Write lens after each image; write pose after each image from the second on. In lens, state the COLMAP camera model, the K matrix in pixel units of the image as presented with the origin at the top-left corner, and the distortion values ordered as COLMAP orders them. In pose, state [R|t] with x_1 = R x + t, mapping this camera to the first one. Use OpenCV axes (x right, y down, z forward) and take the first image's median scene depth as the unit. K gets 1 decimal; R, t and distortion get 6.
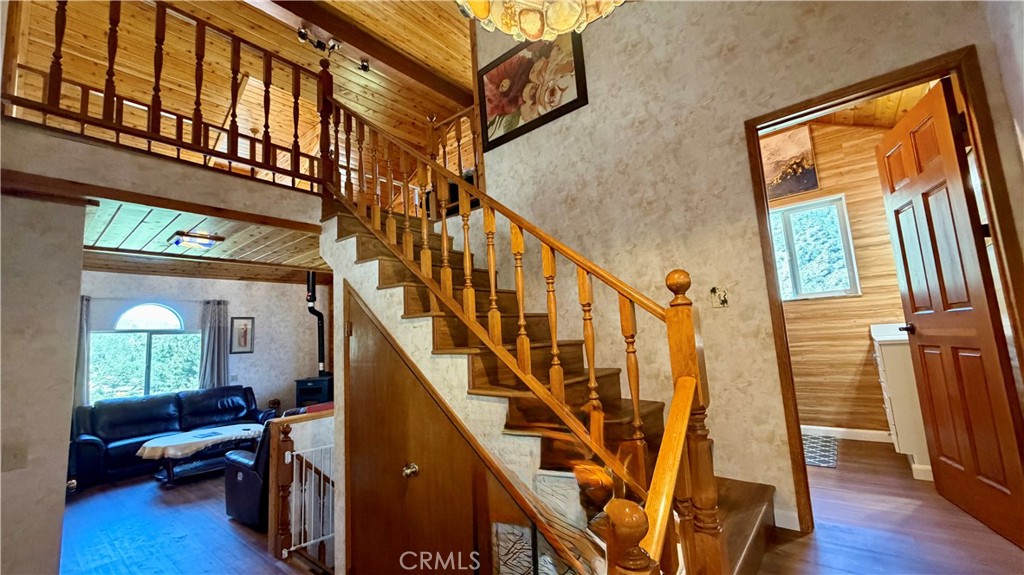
lens RADIAL K [[408.7, 0, 509.6], [0, 408.7, 288.0], [0, 0, 1]] dist [0.000681, -0.000123]
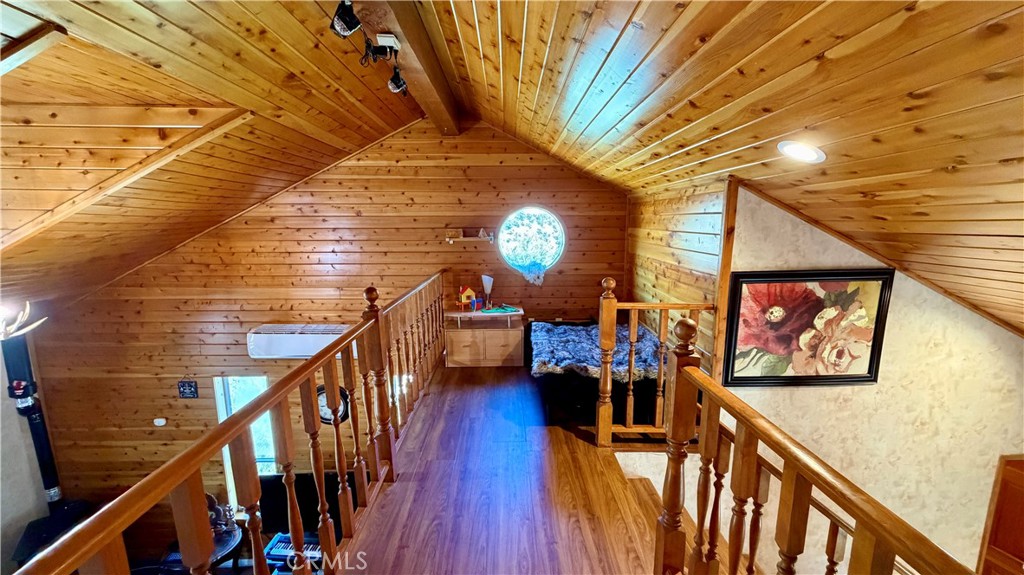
lens RADIAL K [[408.7, 0, 510.0], [0, 408.7, 288.0], [0, 0, 1]] dist [0.000681, -0.000123]
pose [[0.761728, -0.045316, 0.646310, -0.427079], [-0.124847, 0.968589, 0.215054, -0.316648], [-0.635754, -0.244502, 0.732144, 0.379866]]
